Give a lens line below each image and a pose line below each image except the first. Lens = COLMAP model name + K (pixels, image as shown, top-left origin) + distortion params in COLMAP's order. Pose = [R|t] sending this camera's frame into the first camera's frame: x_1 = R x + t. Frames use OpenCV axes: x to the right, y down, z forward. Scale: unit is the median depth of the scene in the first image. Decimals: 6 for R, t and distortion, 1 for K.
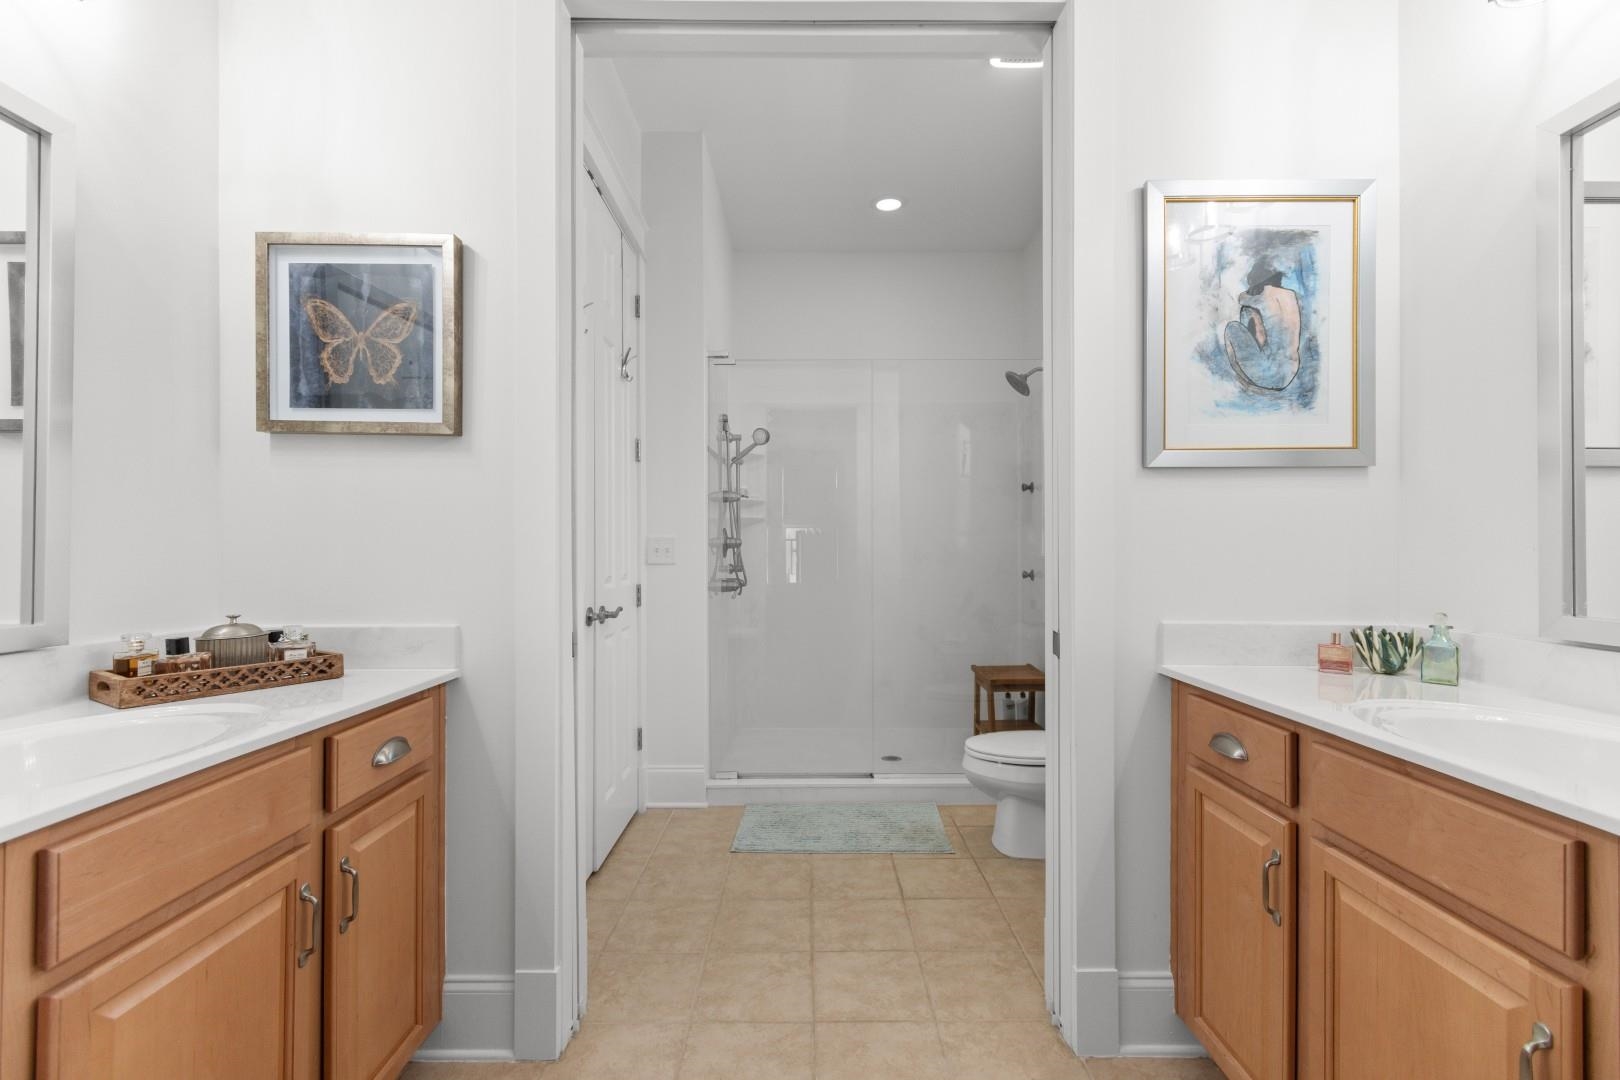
lens RADIAL K [[708.2, 0, 809.5], [0, 708.2, 555.0], [0, 0, 1]] dist [-0.000453, -0.000522]
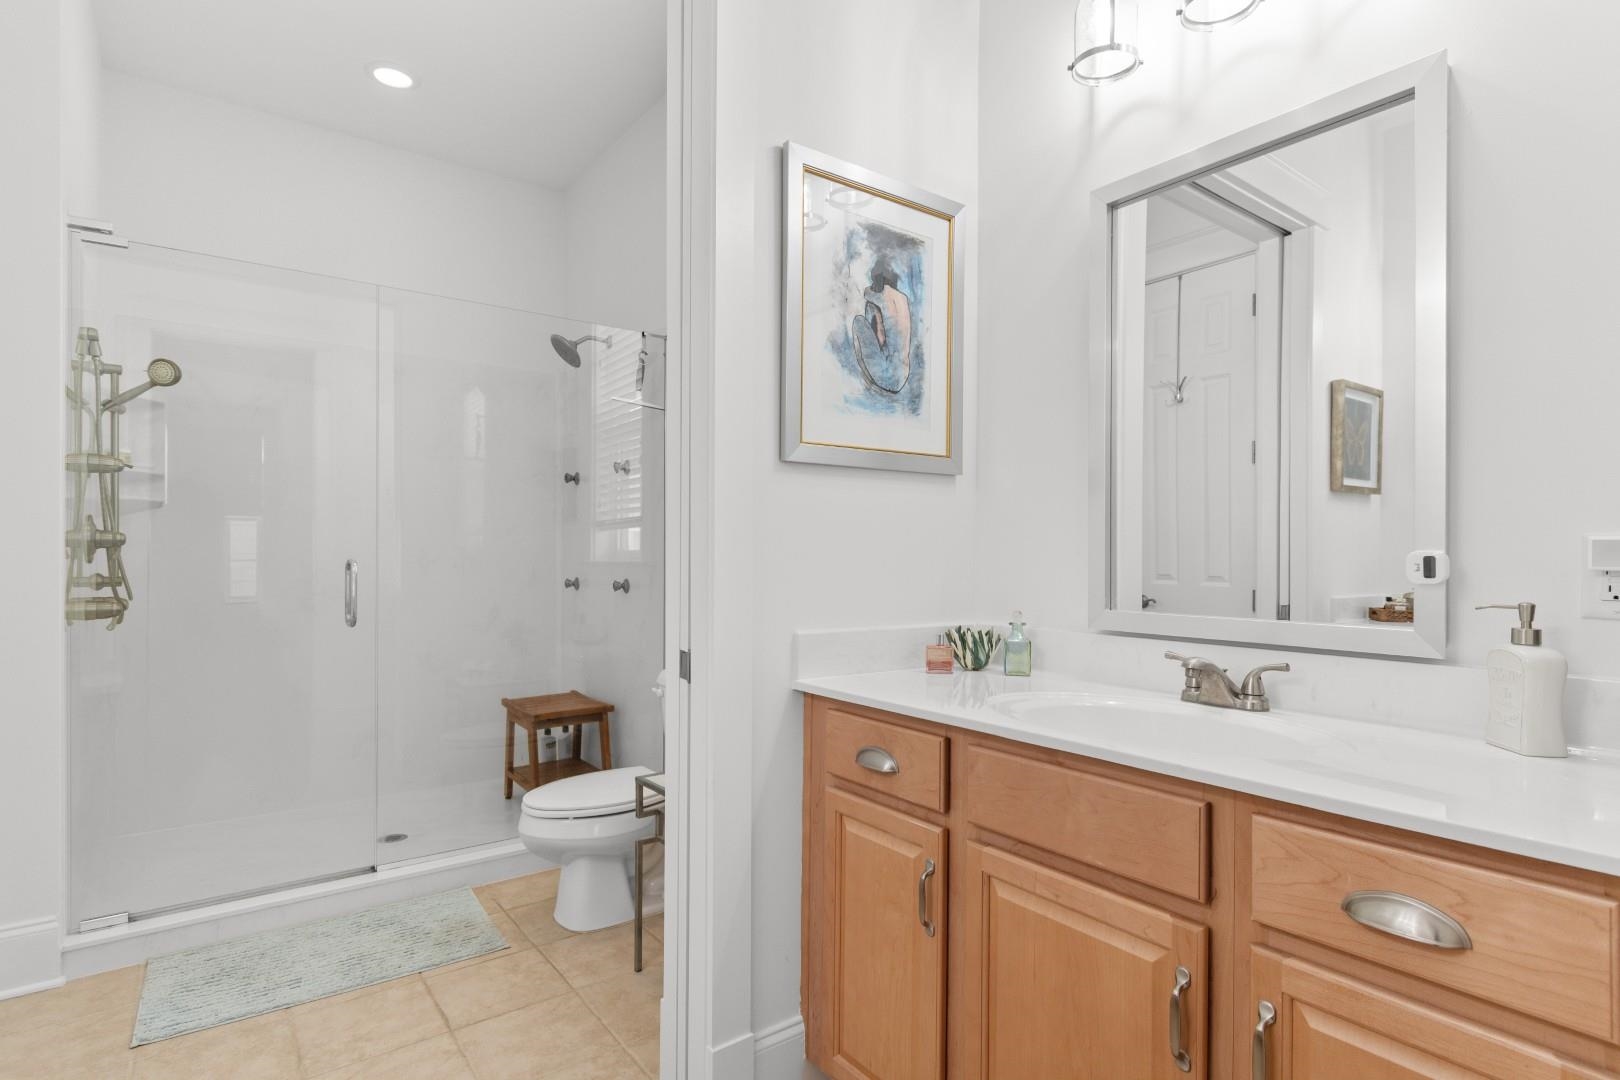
lens RADIAL K [[823.9, 0, 810.1], [0, 823.9, 558.6], [0, 0, 1]] dist [0.003385, -0.002637]
pose [[0.798023, 0.001746, 0.602624, -0.082970], [-0.000482, 0.999997, -0.002259, 0.001449], [-0.602627, 0.001512, 0.798022, 0.097131]]
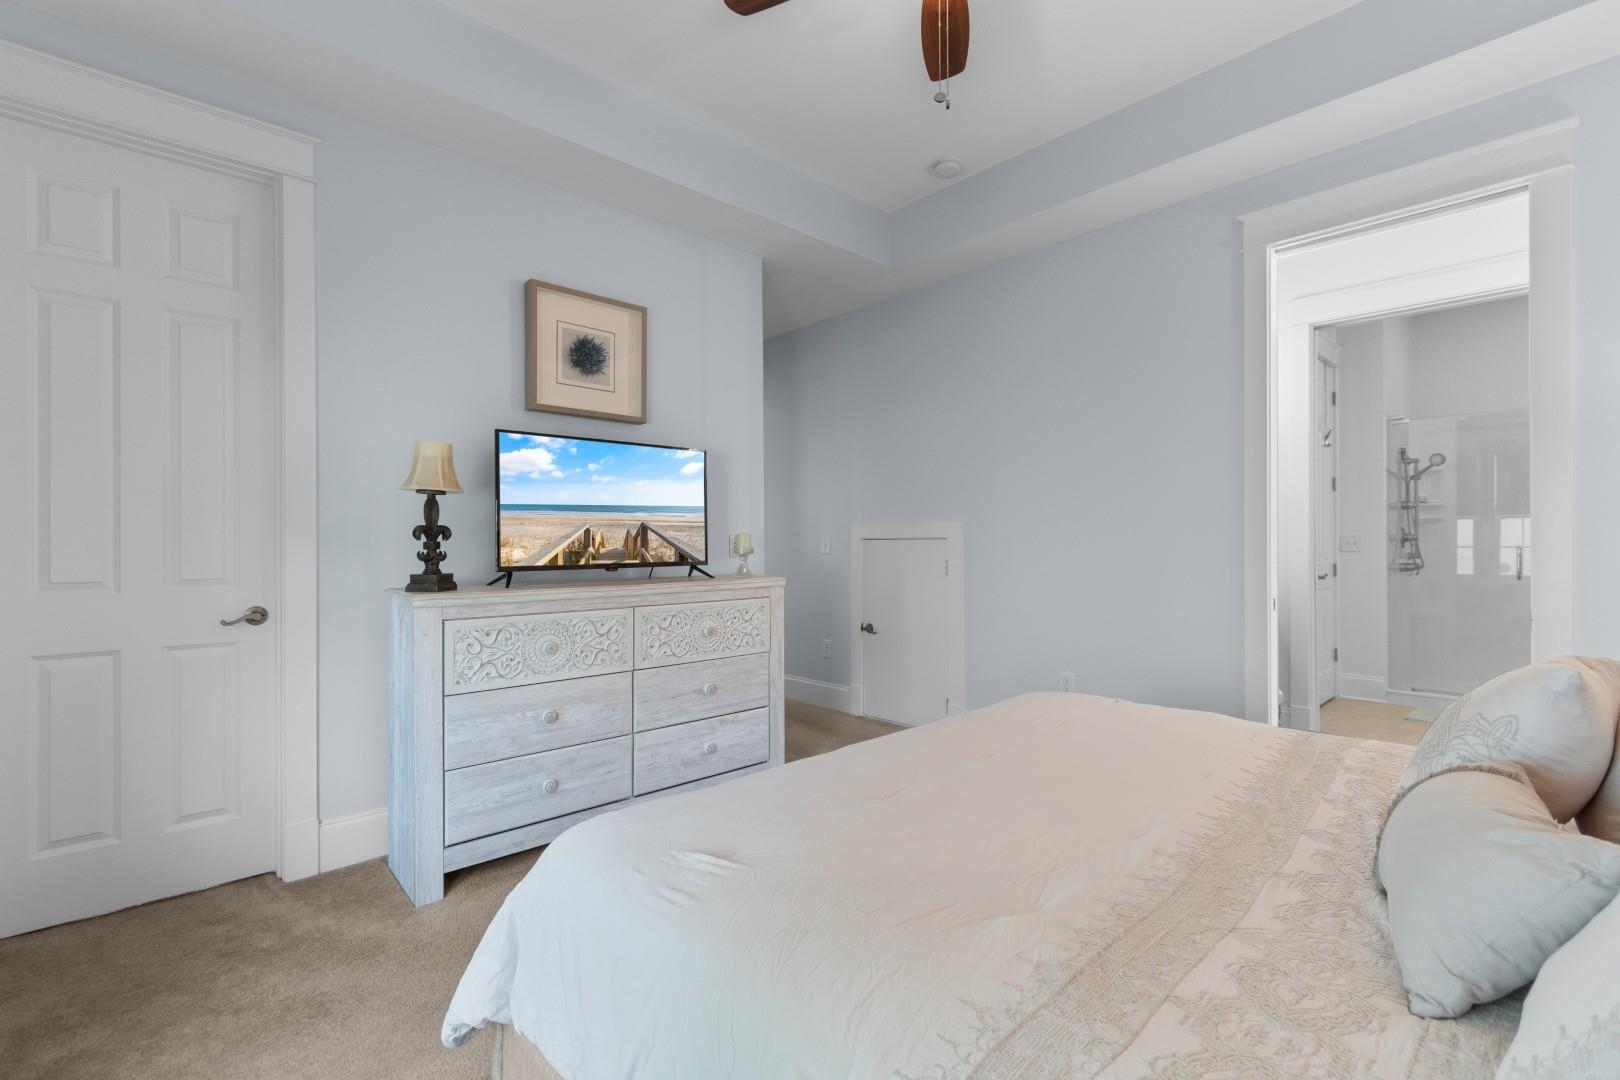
lens RADIAL K [[728.9, 0, 788.0], [0, 728.9, 538.6], [0, 0, 1]] dist [0.003455, 0.000129]
pose [[0.673860, -0.000660, -0.738859, 0.205588], [-0.004526, 0.999977, -0.005021, -0.003503], [0.738846, 0.006727, 0.673841, -1.401024]]
